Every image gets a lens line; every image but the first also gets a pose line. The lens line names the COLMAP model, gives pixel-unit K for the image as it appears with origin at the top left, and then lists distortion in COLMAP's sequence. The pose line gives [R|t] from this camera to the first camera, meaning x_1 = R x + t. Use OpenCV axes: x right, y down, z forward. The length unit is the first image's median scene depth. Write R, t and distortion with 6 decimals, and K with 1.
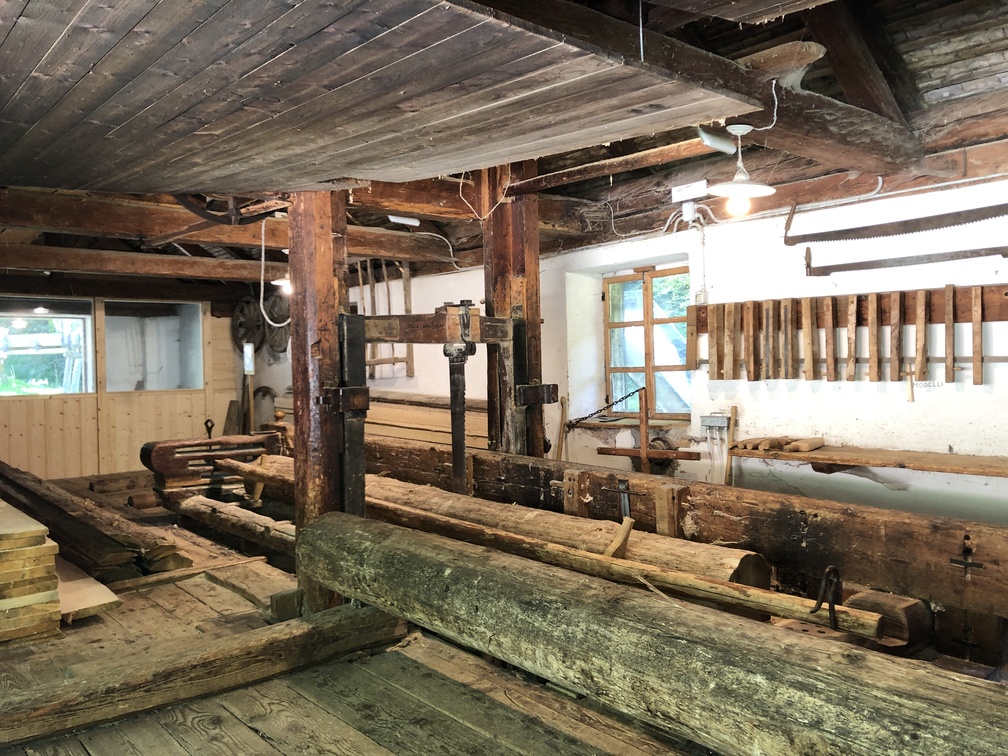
lens RADIAL K [[838.5, 0, 508.0], [0, 838.5, 377.2], [0, 0, 1]] dist [0.067771, -0.070489]
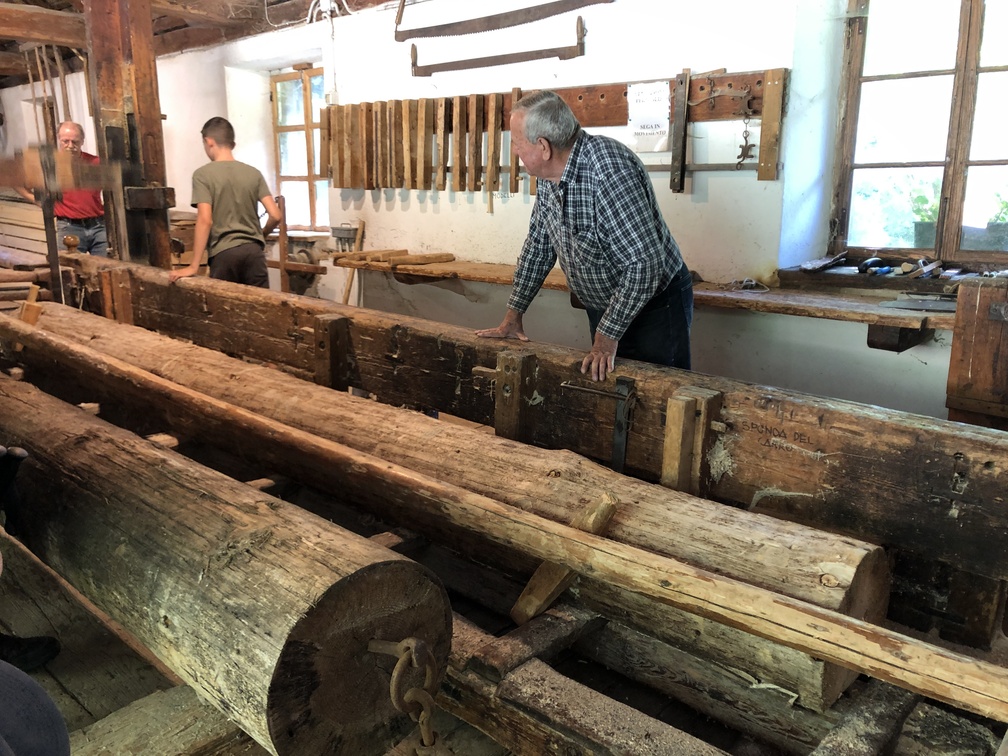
lens RADIAL K [[838.5, 0, 508.0], [0, 838.5, 377.2], [0, 0, 1]] dist [0.067771, -0.070489]
pose [[0.993970, 0.008177, 0.109351, 0.338457], [-0.029416, 0.980548, 0.194061, 0.022412], [-0.105637, -0.196107, 0.974876, 0.002642]]
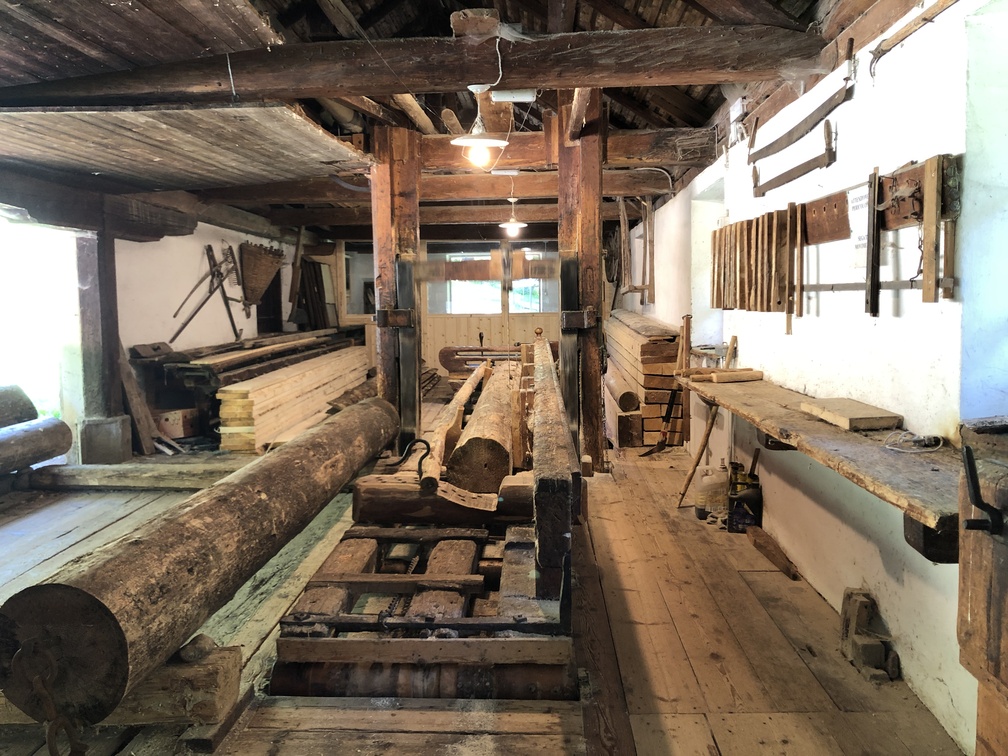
lens RADIAL K [[838.5, 0, 508.0], [0, 838.5, 377.2], [0, 0, 1]] dist [0.067771, -0.070489]
pose [[0.720993, 0.070083, -0.689389, 0.769470], [-0.008241, 0.995669, 0.092600, -0.005206], [0.692893, -0.061083, 0.718448, 0.120899]]
